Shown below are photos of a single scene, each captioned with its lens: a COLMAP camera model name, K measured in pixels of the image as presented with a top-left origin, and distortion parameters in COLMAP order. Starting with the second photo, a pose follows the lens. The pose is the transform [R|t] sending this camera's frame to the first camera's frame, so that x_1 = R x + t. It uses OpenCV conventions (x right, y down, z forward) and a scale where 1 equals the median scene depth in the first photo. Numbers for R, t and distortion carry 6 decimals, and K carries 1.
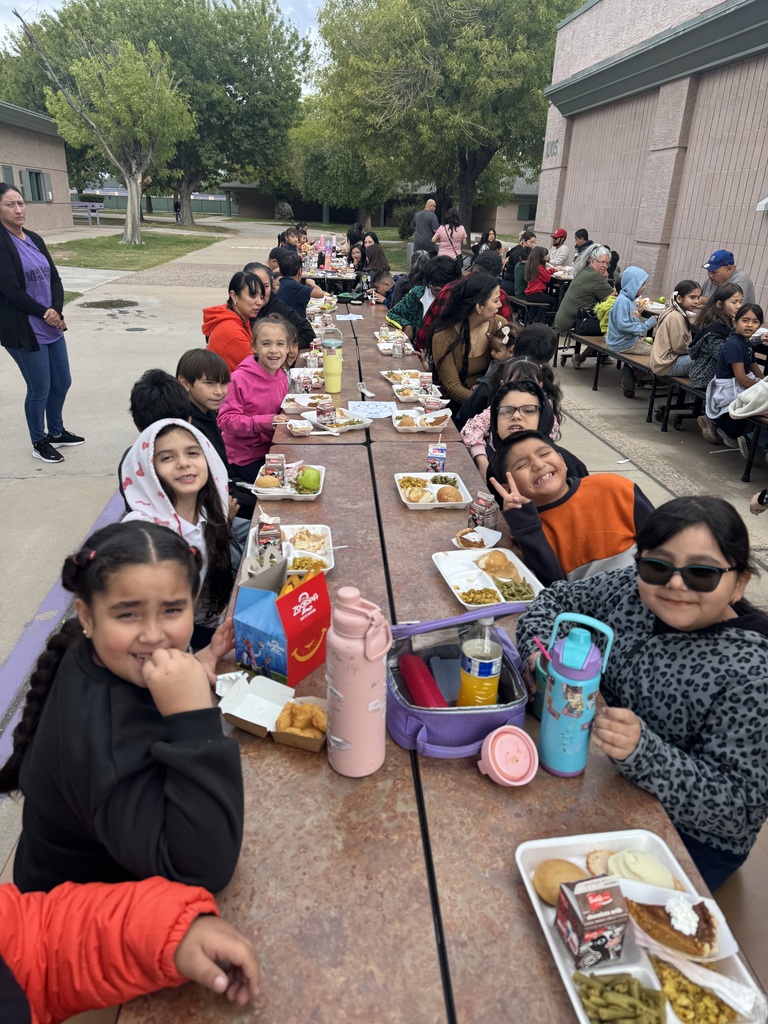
lens RADIAL K [[721.0, 0, 384.0], [0, 721.0, 512.0], [0, 0, 1]] dist [0.004431, -0.001423]
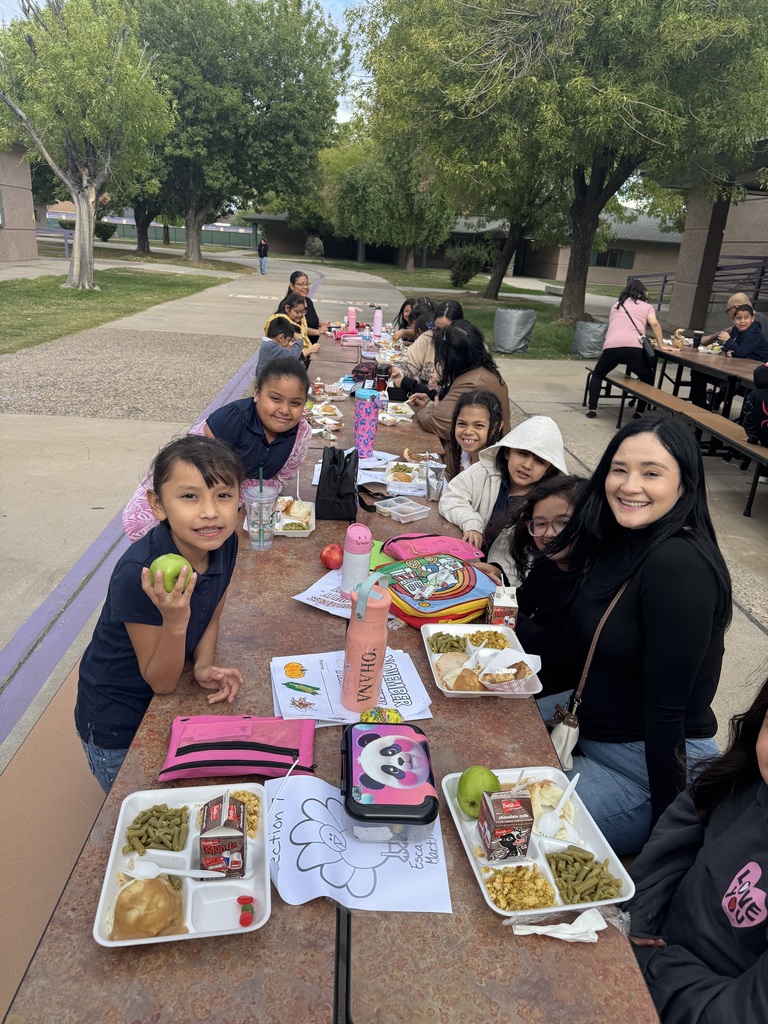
lens RADIAL K [[740.7, 0, 384.0], [0, 740.7, 512.0], [0, 0, 1]] dist [0.006986, 0.002818]
pose [[0.998657, 0.041362, -0.031187, -0.019620], [-0.042972, 0.997676, -0.052881, -0.093428], [0.028927, 0.054150, 0.998114, 0.218654]]
